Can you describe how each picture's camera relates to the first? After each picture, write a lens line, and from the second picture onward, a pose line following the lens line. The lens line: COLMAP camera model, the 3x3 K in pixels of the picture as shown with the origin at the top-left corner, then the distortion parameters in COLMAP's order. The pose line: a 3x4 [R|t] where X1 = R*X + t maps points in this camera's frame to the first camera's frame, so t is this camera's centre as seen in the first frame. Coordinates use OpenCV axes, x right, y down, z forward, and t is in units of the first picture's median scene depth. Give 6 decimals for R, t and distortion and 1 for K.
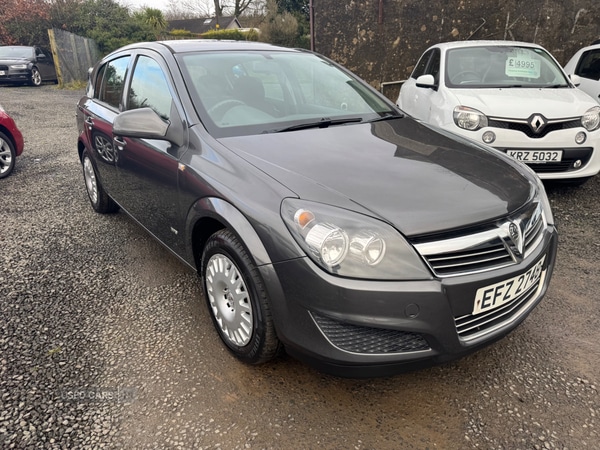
lens RADIAL K [[409.7, 0, 312.9], [0, 409.7, 227.3], [0, 0, 1]] dist [0.022549, -0.018954]
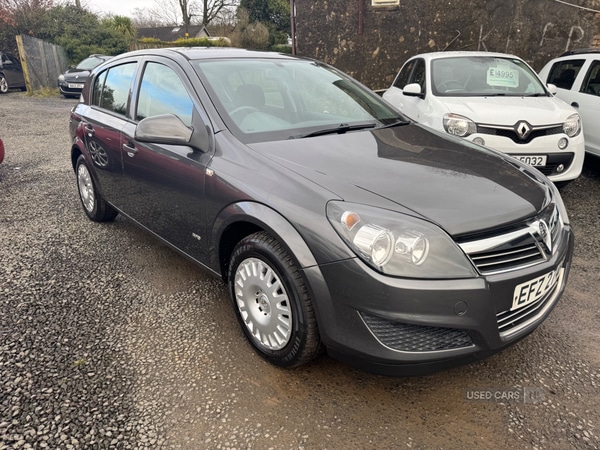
lens RADIAL K [[408.8, 0, 300.0], [0, 408.8, 225.0], [0, 0, 1]] dist [0.024691, -0.021769]
pose [[0.997919, -0.015817, 0.062507, -0.153674], [0.017315, 0.999574, -0.023496, 0.008164], [-0.062109, 0.024529, 0.997768, -0.007132]]
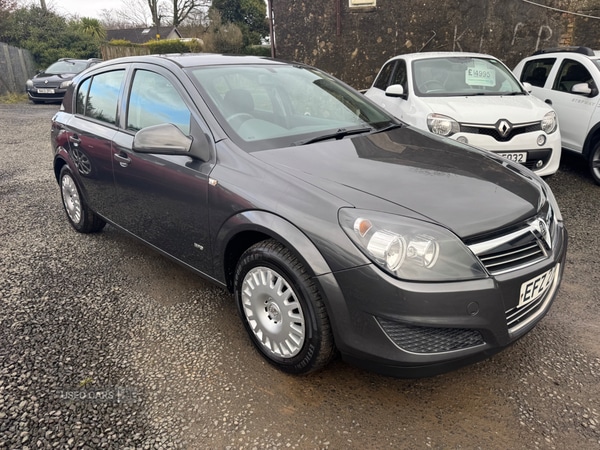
lens RADIAL K [[408.8, 0, 300.0], [0, 408.8, 225.0], [0, 0, 1]] dist [0.024691, -0.021769]
pose [[0.991174, -0.052992, 0.121514, -0.220743], [0.055735, 0.998259, -0.019289, -0.011367], [-0.120281, 0.025891, 0.992402, -0.003714]]
